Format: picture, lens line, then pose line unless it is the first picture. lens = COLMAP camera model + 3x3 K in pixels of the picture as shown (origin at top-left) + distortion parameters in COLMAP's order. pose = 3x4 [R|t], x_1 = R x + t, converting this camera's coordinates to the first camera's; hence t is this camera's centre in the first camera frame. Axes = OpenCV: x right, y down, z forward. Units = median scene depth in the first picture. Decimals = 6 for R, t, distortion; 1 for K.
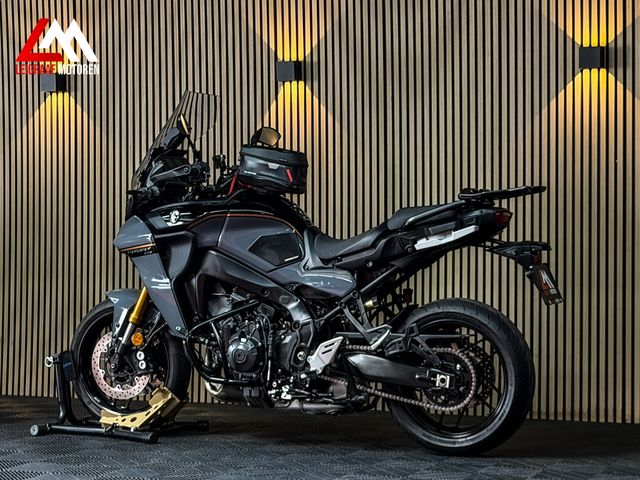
lens RADIAL K [[1430.3, 0, 323.2], [0, 1430.3, 239.5], [0, 0, 1]] dist [0.114454, 0.000000]
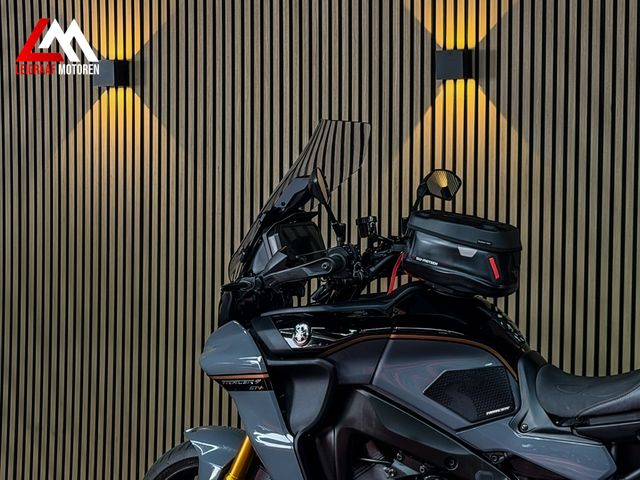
lens RADIAL K [[1430.3, 0, 310.6], [0, 1430.3, 254.5], [0, 0, 1]] dist [0.114454, 0.000000]
pose [[0.998403, 0.013039, -0.054961, -0.057734], [-0.009866, 0.998291, 0.057598, -0.072269], [0.055618, -0.056964, 0.996826, 0.344372]]
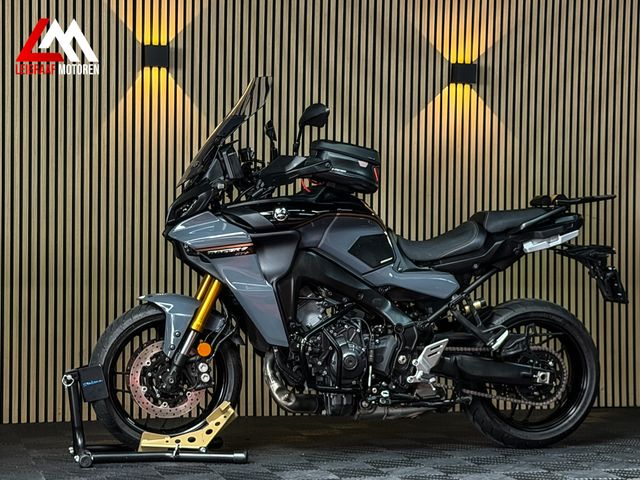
lens RADIAL K [[1430.3, 0, 330.0], [0, 1430.3, 241.0], [0, 0, 1]] dist [0.114454, 0.000000]
pose [[0.774296, 0.010909, 0.632730, -0.568373], [-0.013266, 0.999911, -0.001006, 0.001429], [-0.632685, -0.007615, 0.774372, 0.229332]]
